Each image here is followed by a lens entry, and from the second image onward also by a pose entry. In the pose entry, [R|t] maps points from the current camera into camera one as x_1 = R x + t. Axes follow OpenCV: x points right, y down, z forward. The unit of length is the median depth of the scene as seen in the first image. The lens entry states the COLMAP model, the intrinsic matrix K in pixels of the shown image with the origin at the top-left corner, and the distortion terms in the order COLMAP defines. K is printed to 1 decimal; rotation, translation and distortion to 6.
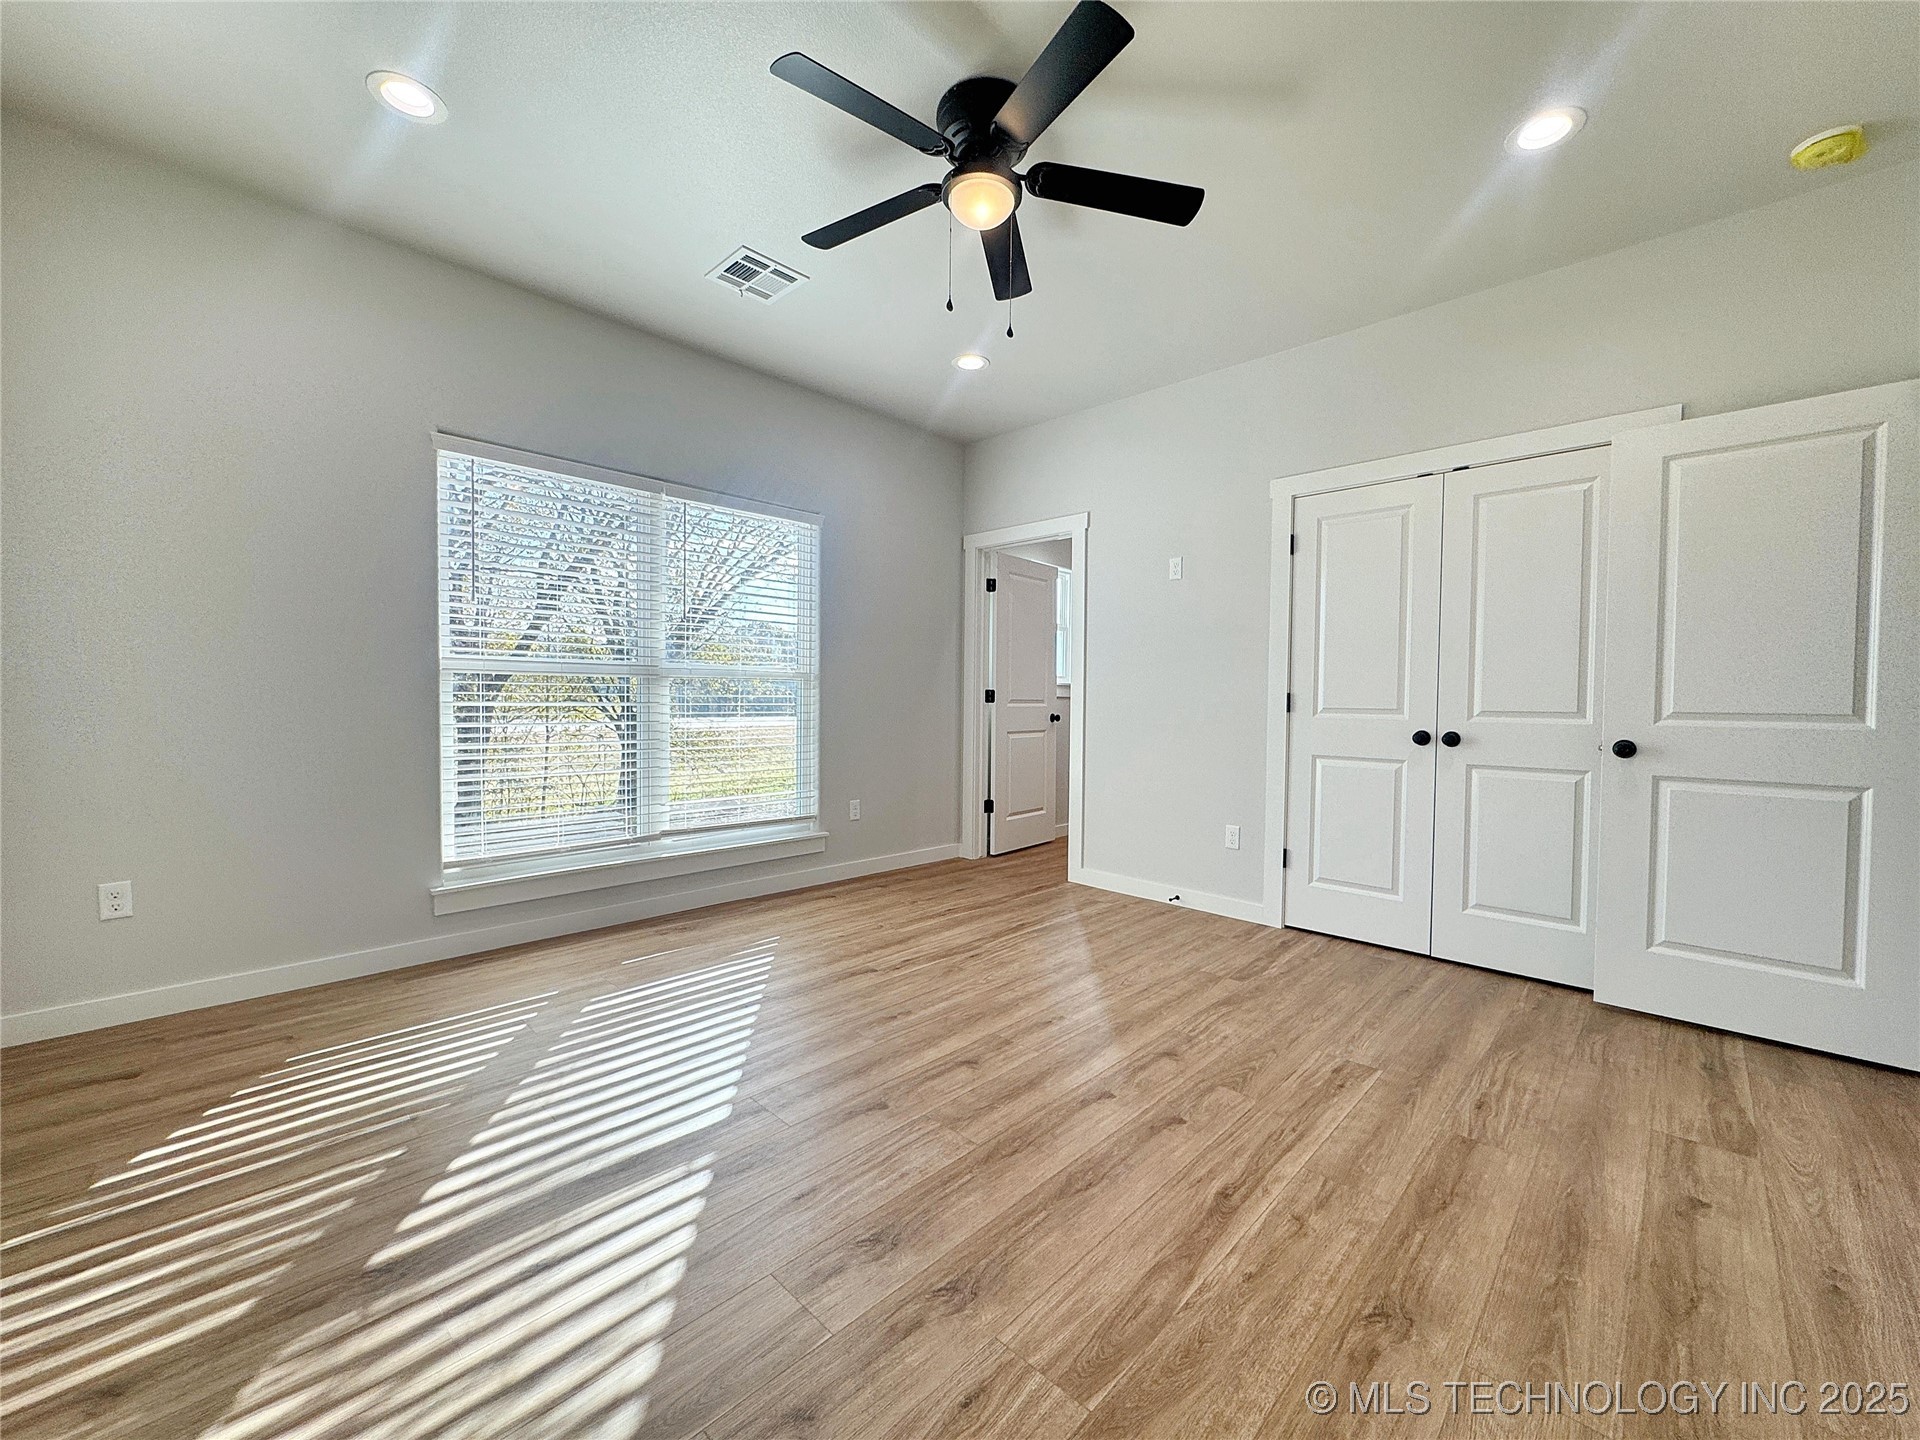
lens RADIAL K [[764.6, 0, 960.8], [0, 764.6, 720.2], [0, 0, 1]] dist [-0.002446, 0.000484]
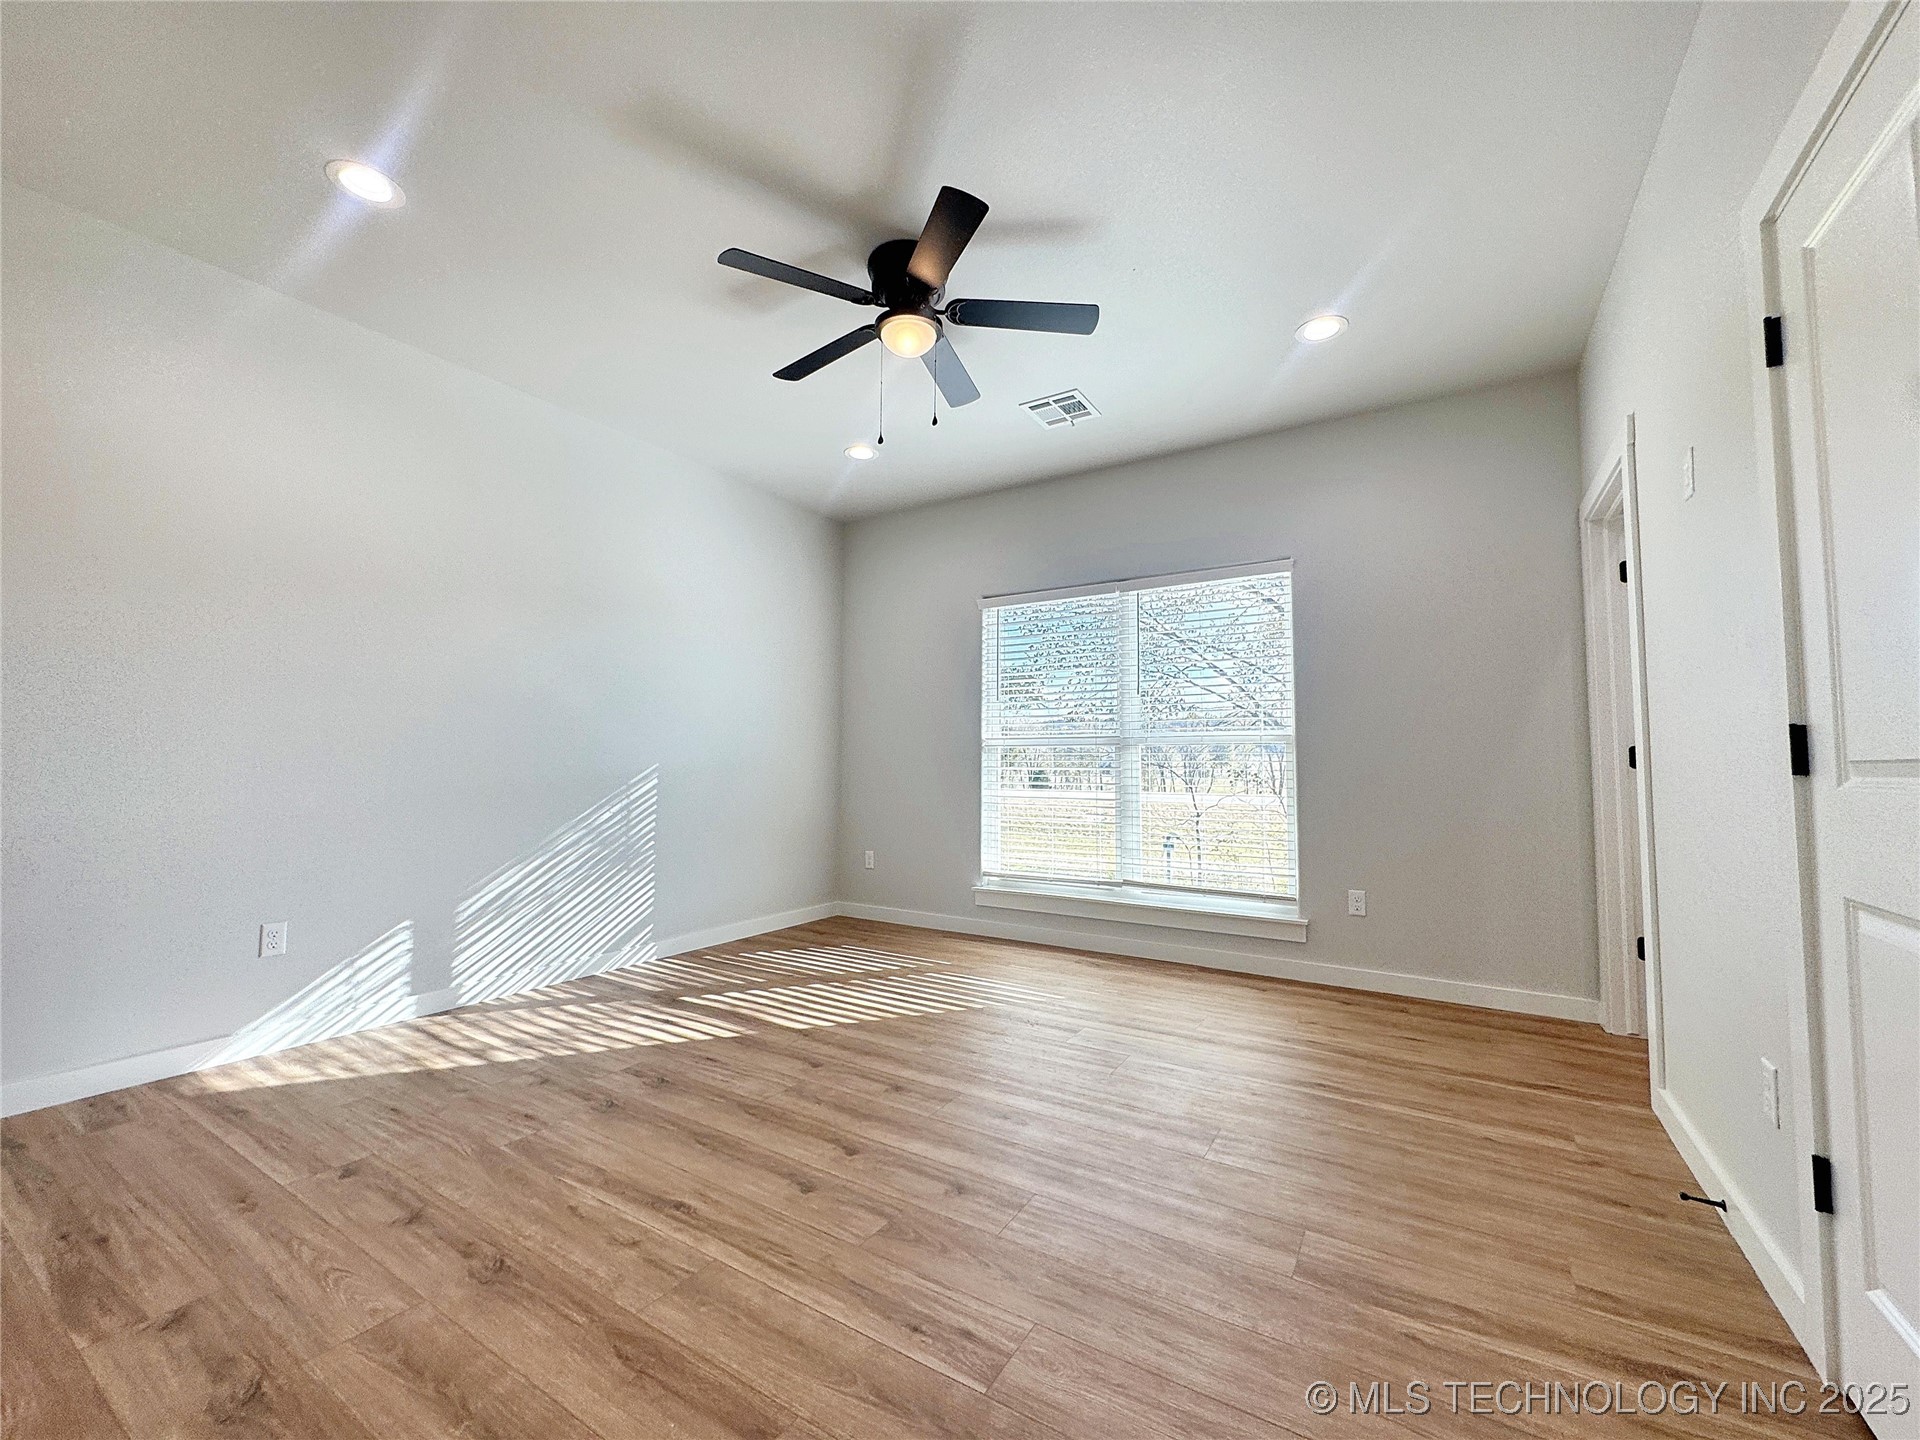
lens RADIAL K [[764.6, 0, 960.8], [0, 764.6, 720.2], [0, 0, 1]] dist [-0.002446, 0.000484]
pose [[0.209143, -0.070587, -0.975334, 1.167574], [-0.033167, 0.996305, -0.079217, 0.009312], [0.977322, 0.048916, 0.206029, 0.867075]]
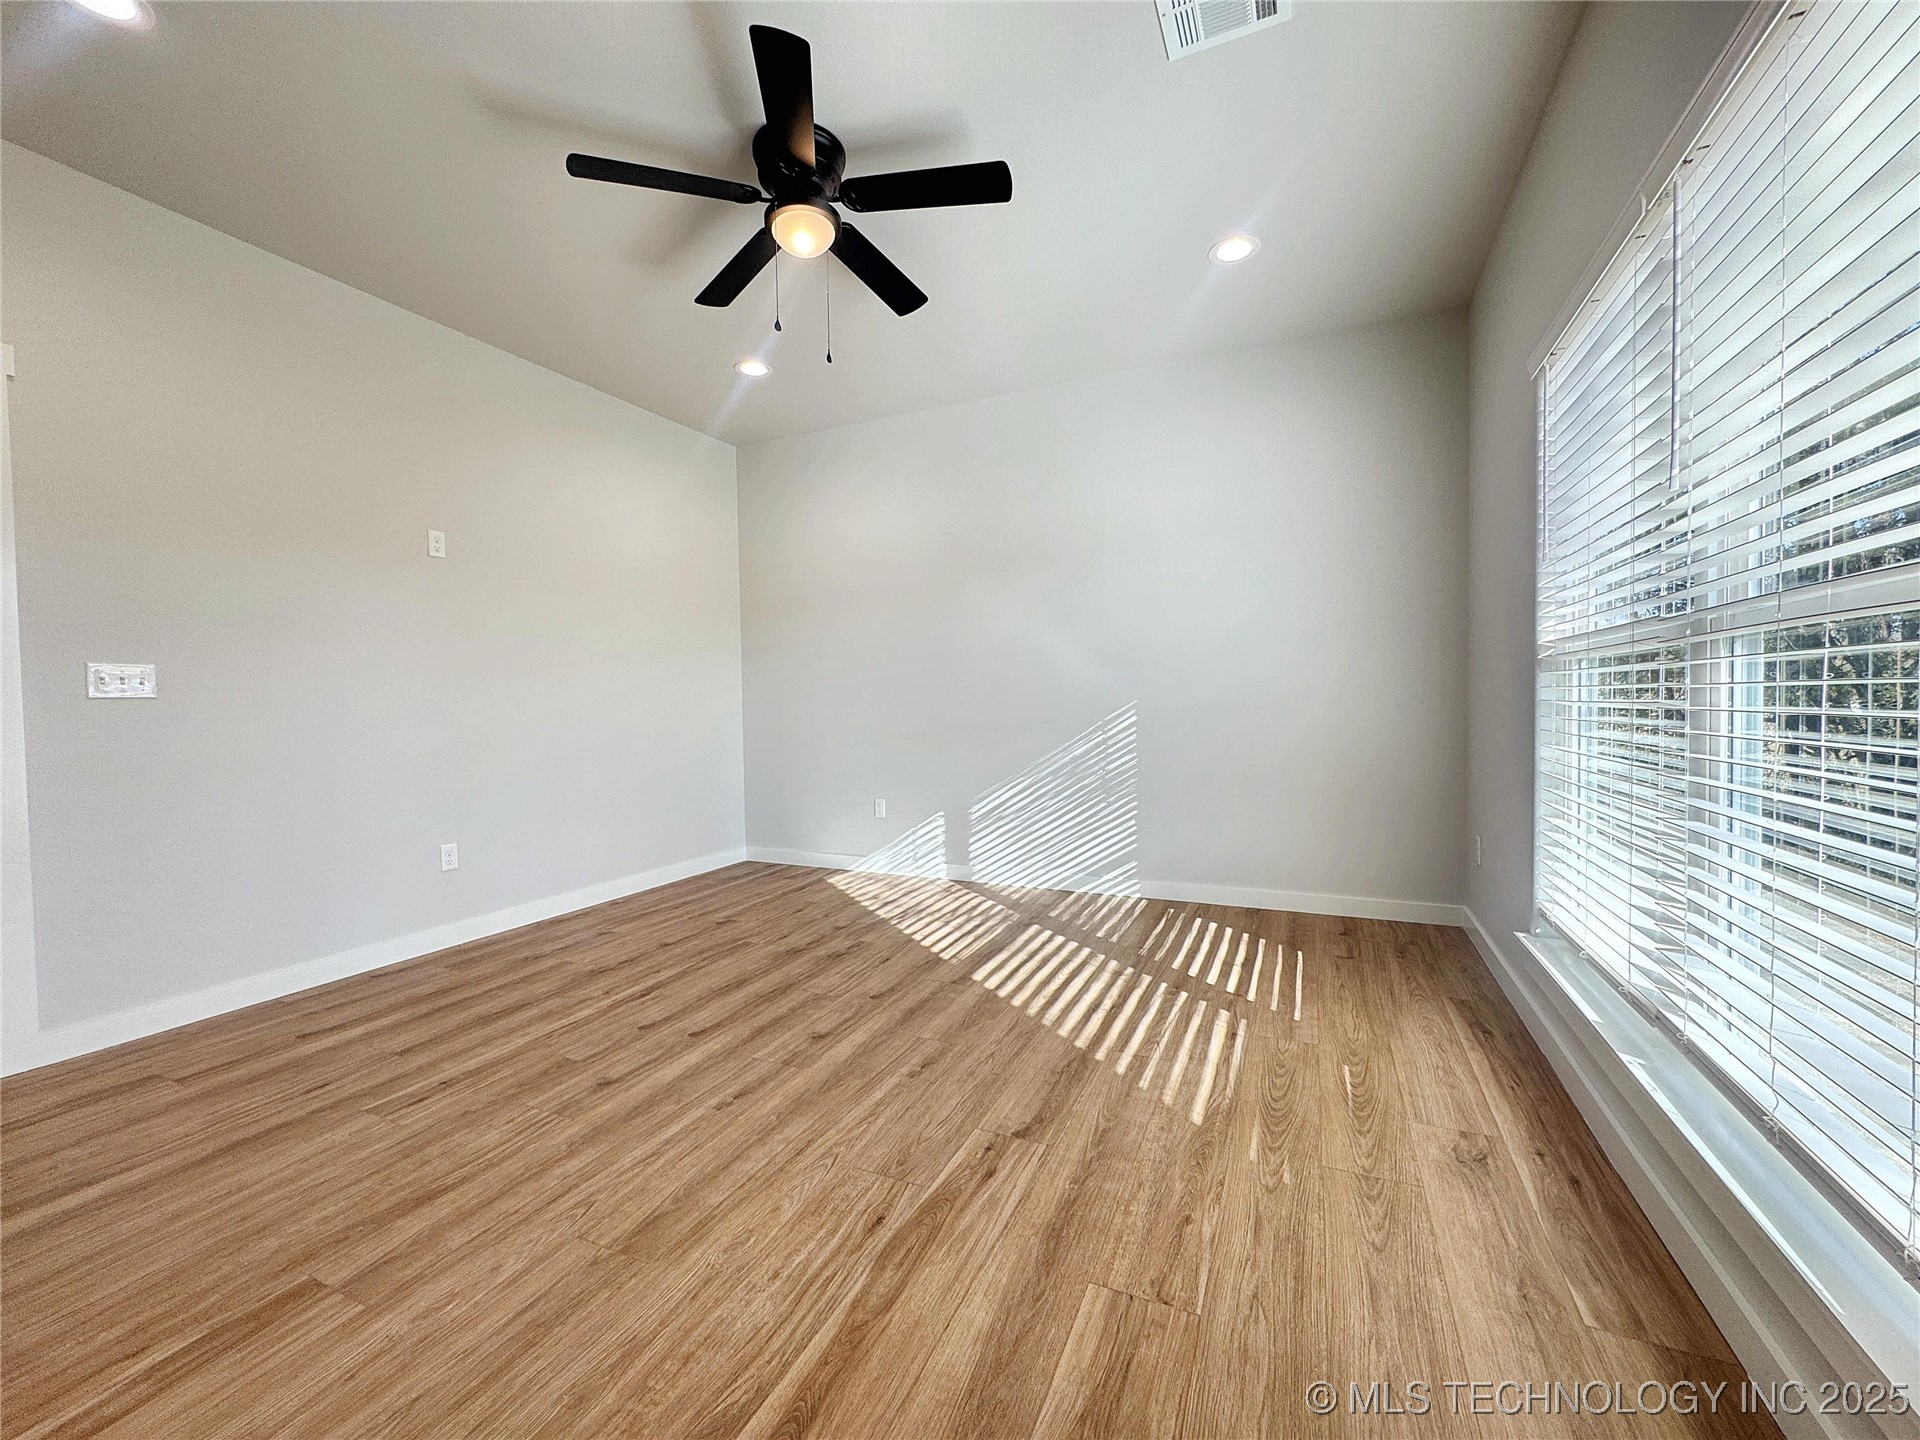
lens RADIAL K [[764.6, 0, 960.8], [0, 764.6, 720.2], [0, 0, 1]] dist [-0.002446, 0.000484]
pose [[-0.943521, 0.011136, -0.331125, 0.181544], [-0.007175, 0.998514, 0.054027, -0.057308], [0.331235, 0.053351, -0.942039, 2.122793]]
